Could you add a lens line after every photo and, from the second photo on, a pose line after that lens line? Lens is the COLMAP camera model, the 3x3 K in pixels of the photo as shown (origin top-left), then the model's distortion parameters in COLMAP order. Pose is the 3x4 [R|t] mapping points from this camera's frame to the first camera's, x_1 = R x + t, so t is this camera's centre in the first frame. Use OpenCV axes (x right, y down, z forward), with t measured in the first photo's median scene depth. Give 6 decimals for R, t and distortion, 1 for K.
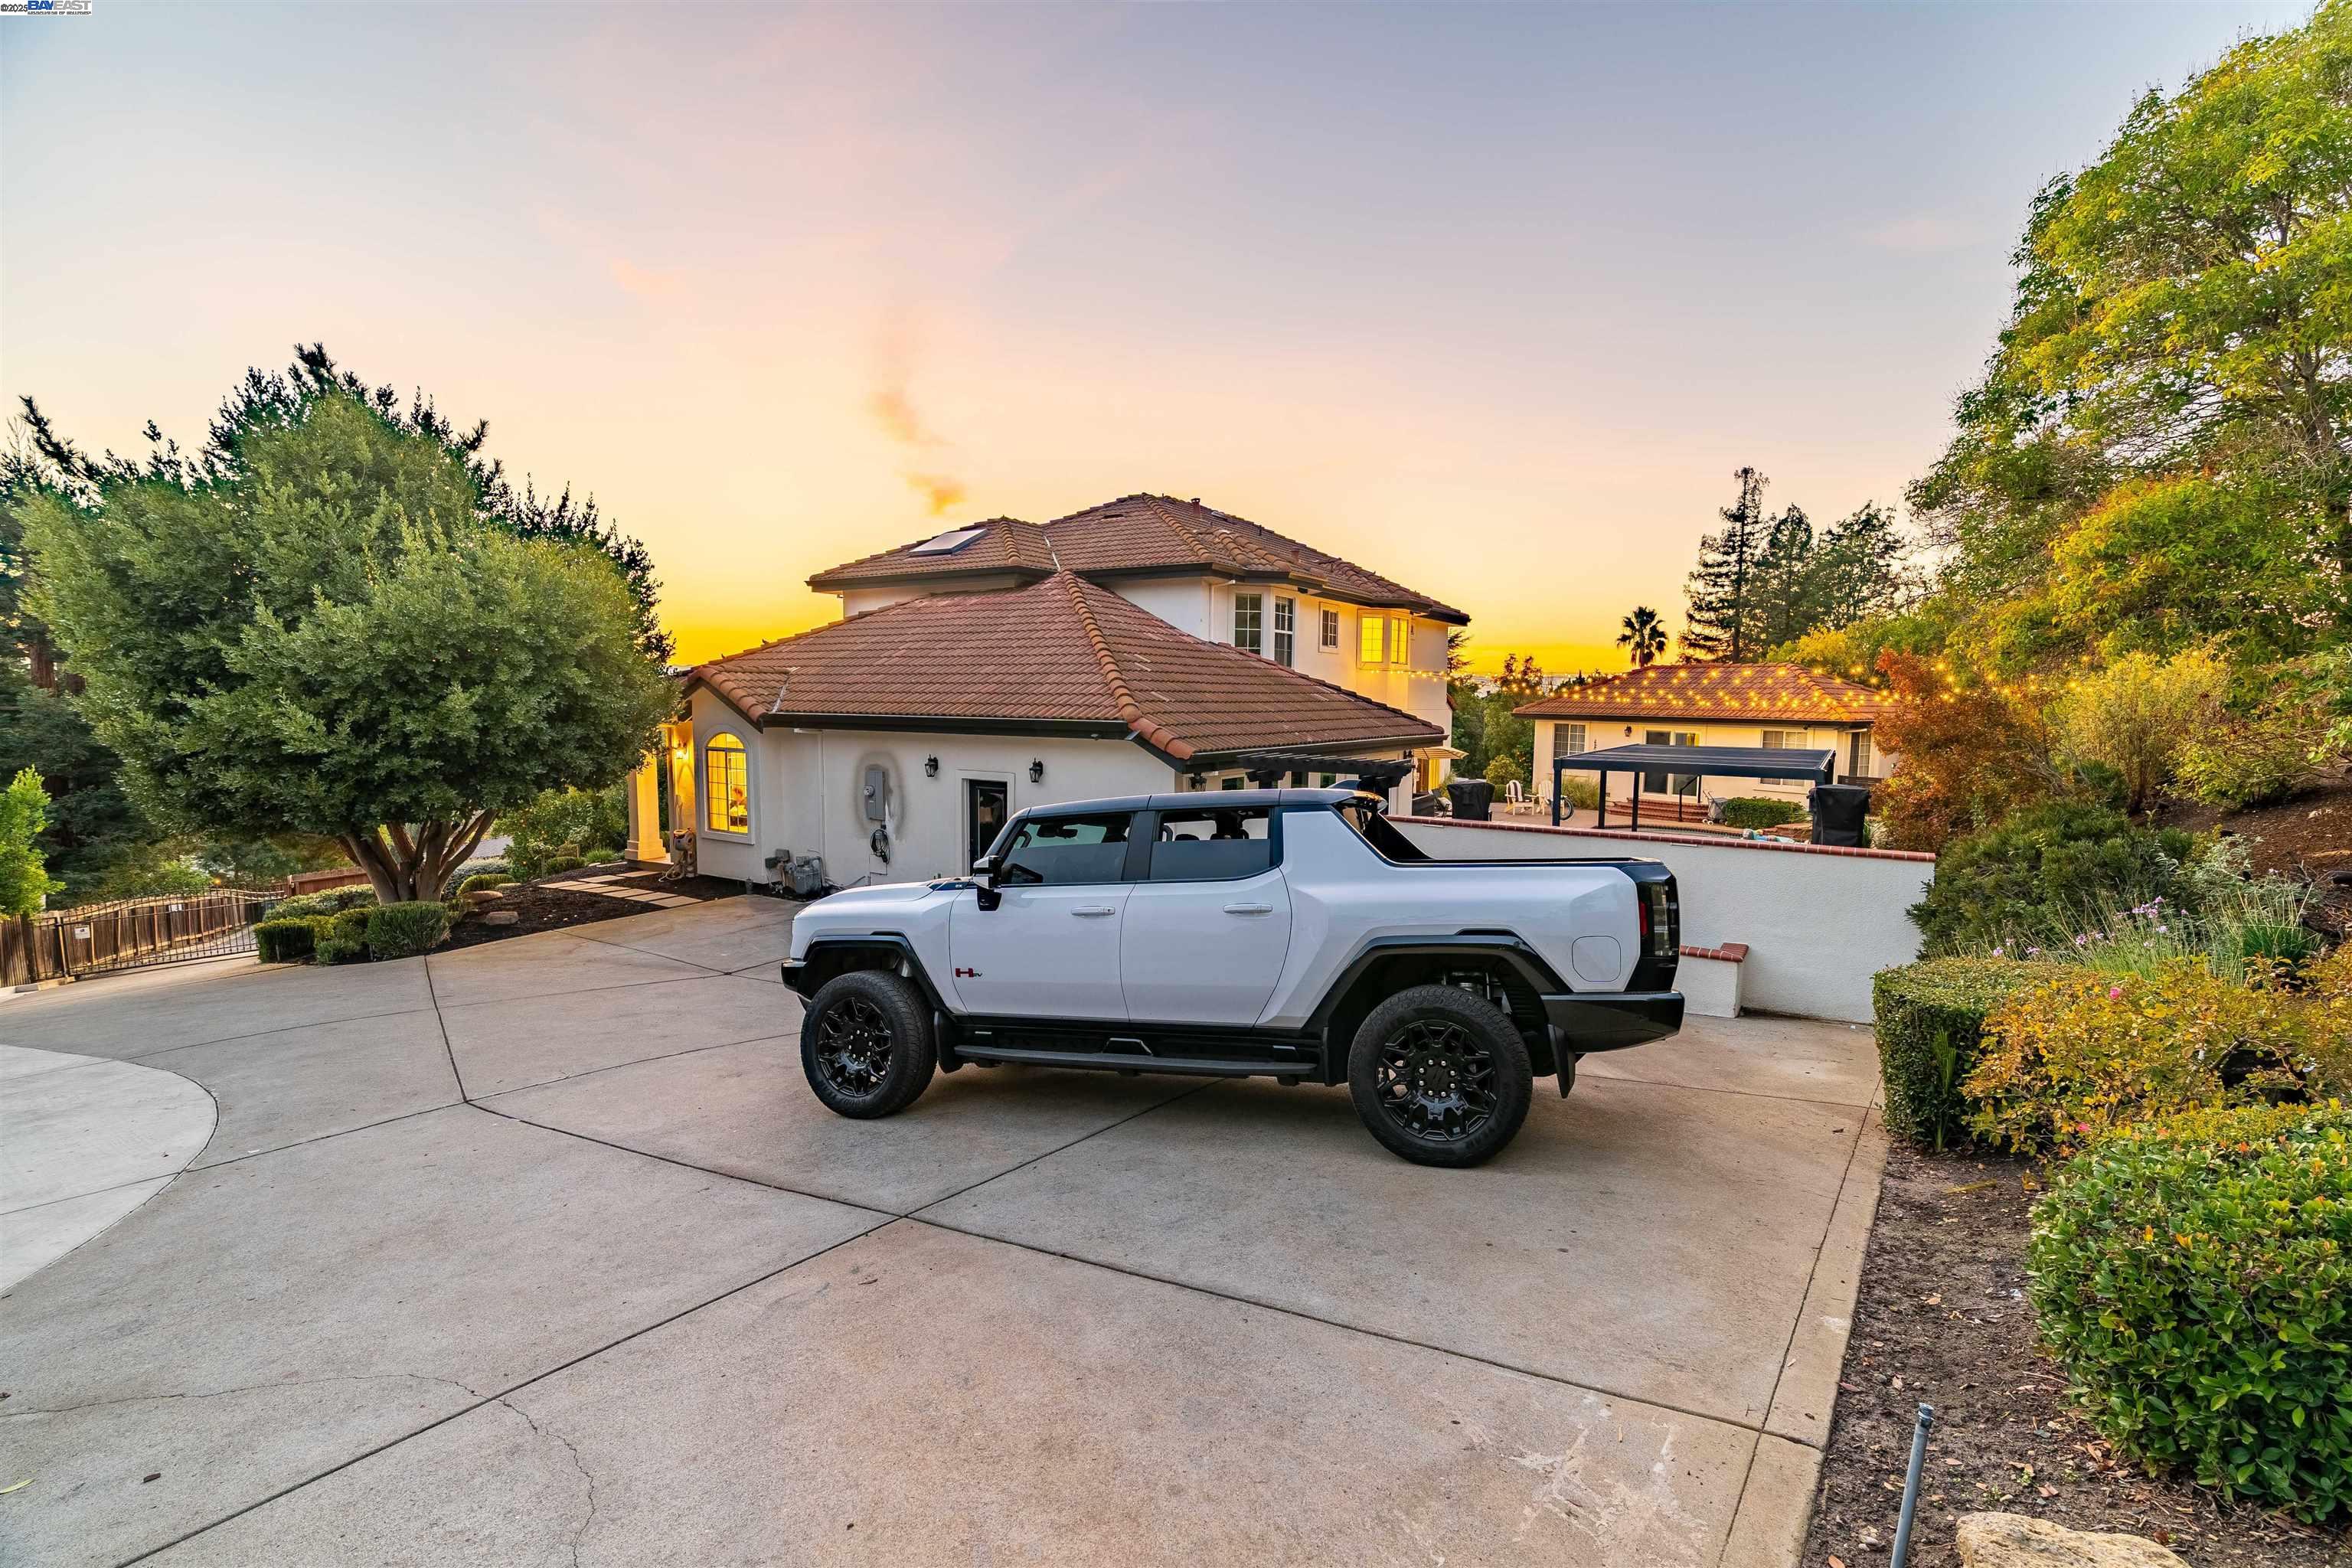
lens RADIAL K [[1079.1, 0, 1163.3], [0, 1079.1, 793.3], [0, 0, 1]] dist [-0.001325, 0.003995]
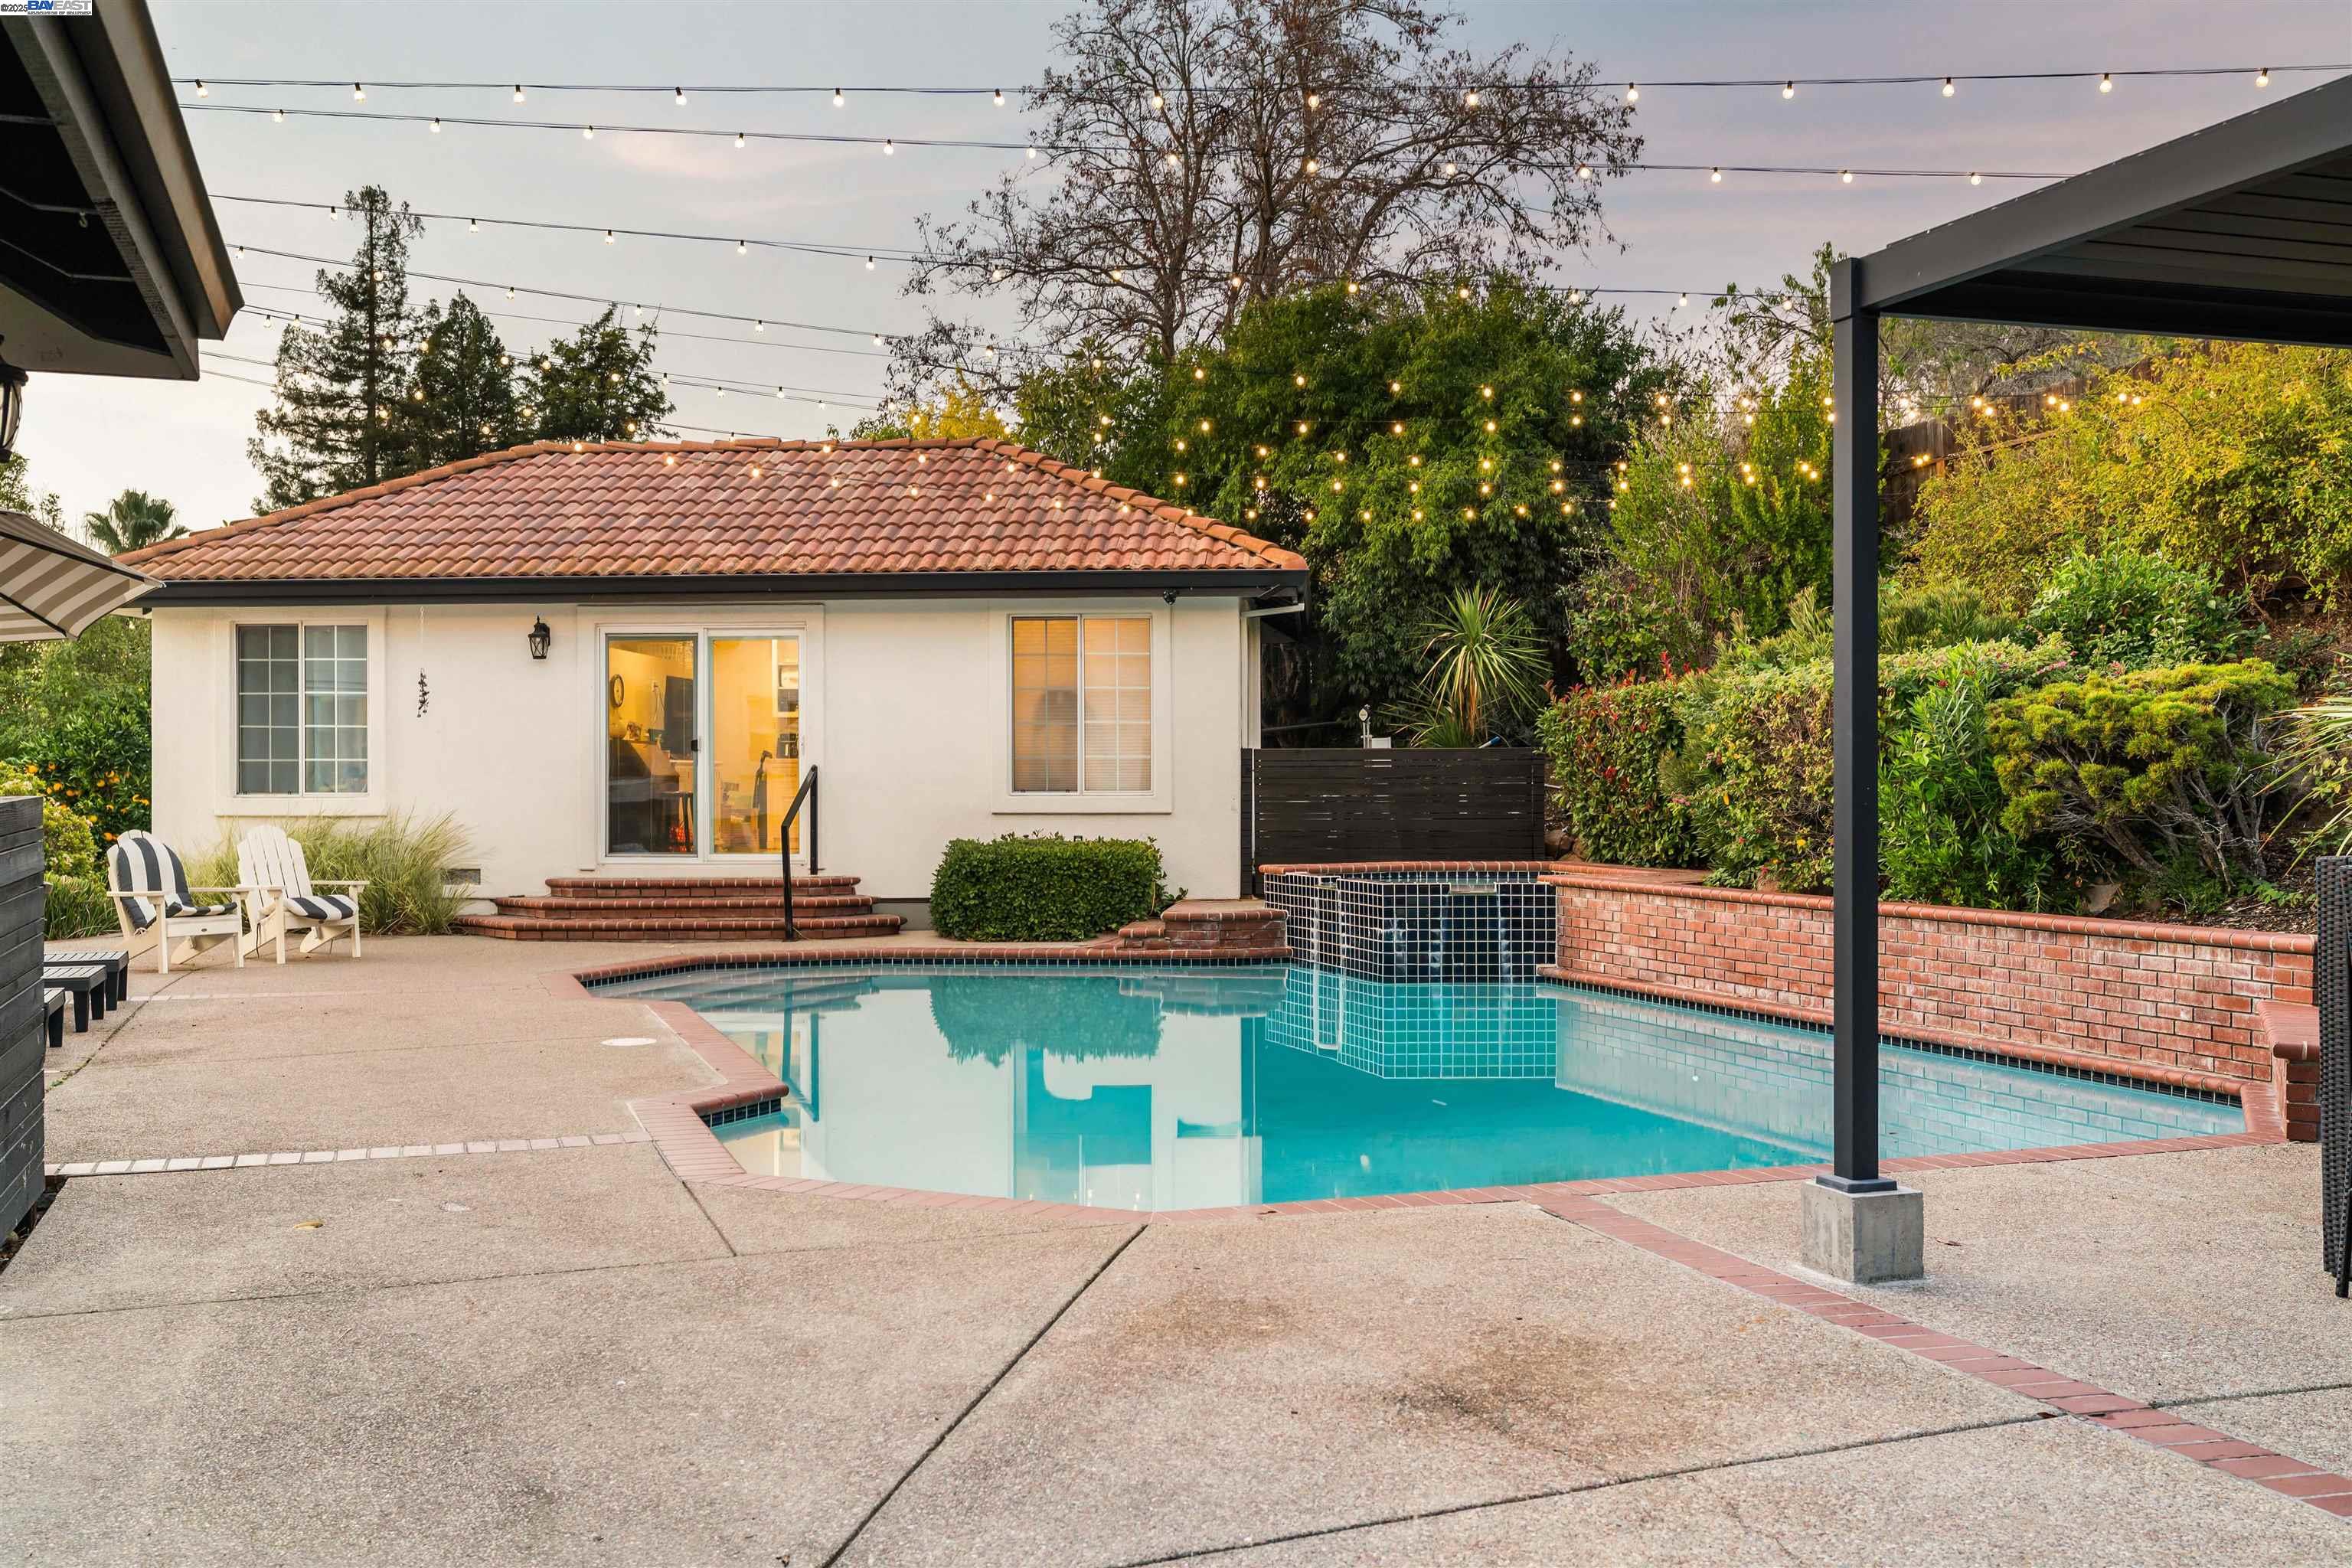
lens RADIAL K [[2201.0, 0, 1170.9], [0, 2201.0, 792.9], [0, 0, 1]] dist [0.042263, 0.000000]
pose [[0.627511, -0.016690, 0.778429, 0.031708], [0.075392, 0.996375, -0.039413, 0.006391], [-0.774949, 0.083420, 0.626494, 0.192439]]
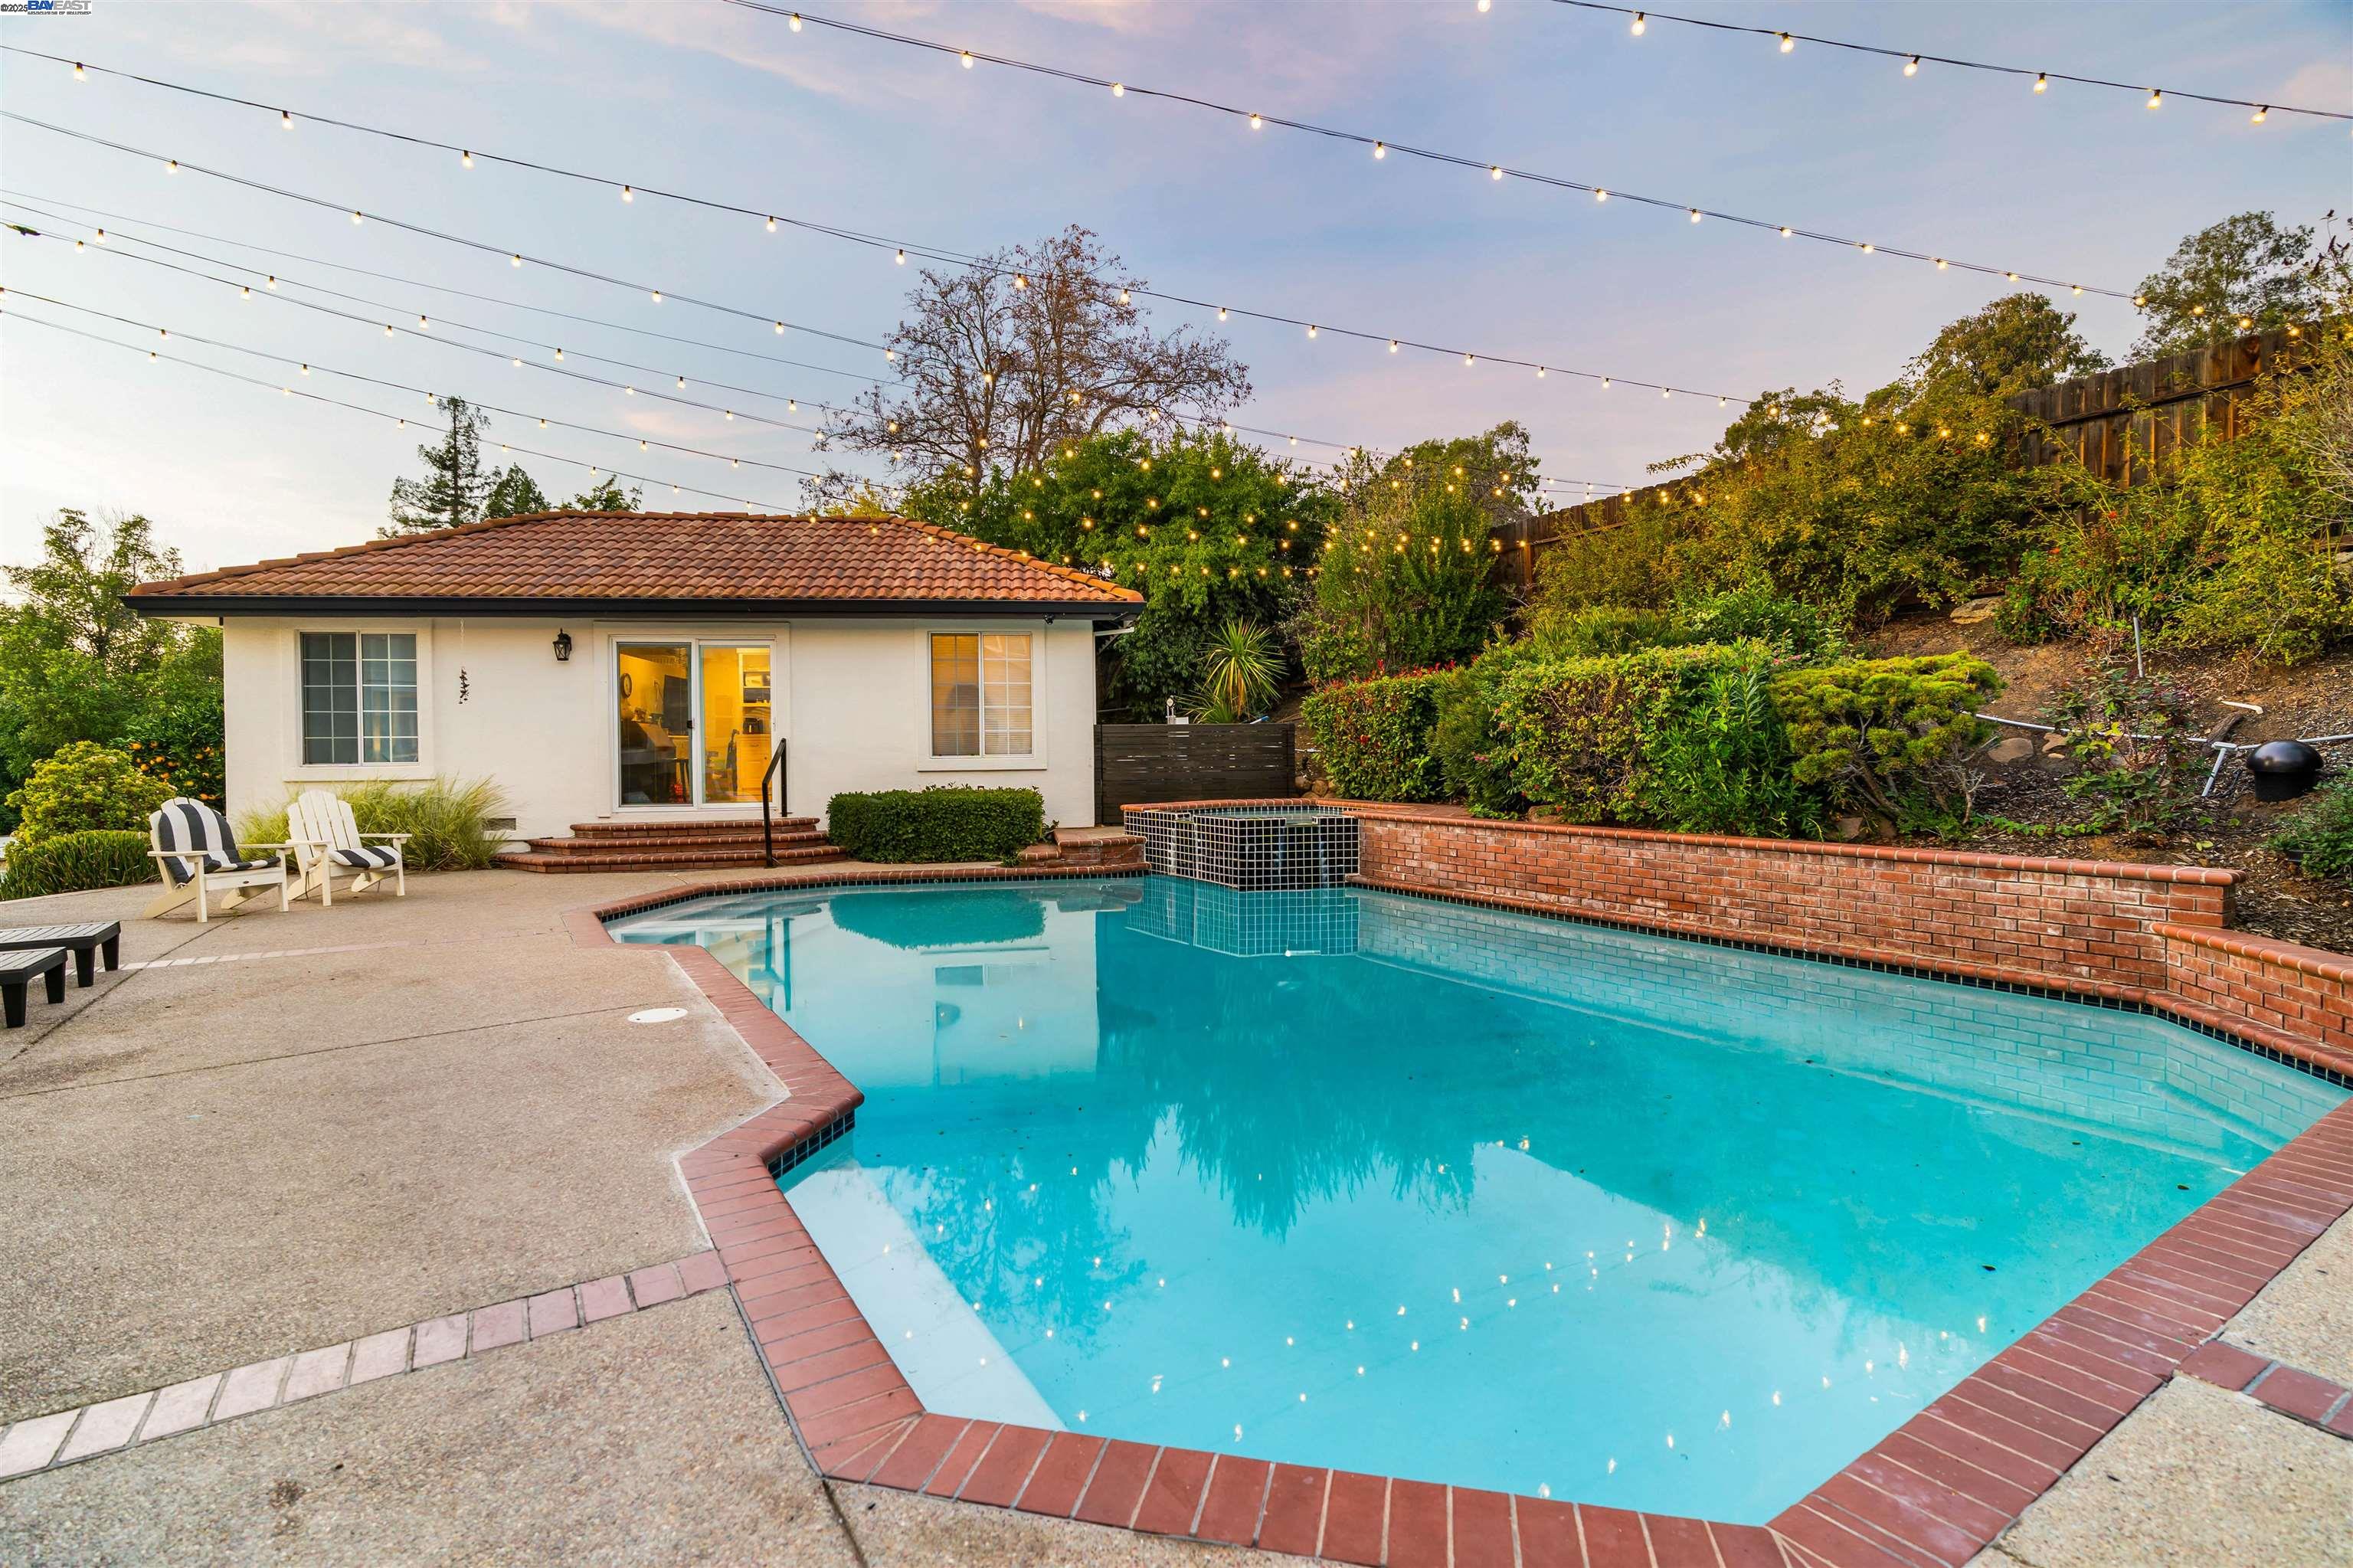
lens RADIAL K [[1079.6, 0, 1209.6], [0, 1079.6, 755.6], [0, 0, 1]] dist [-0.001325, 0.003995]
pose [[0.410260, -0.026410, 0.911586, 0.066823], [0.093370, 0.995544, -0.013179, 0.002328], [-0.907176, 0.090522, 0.410898, 0.240646]]
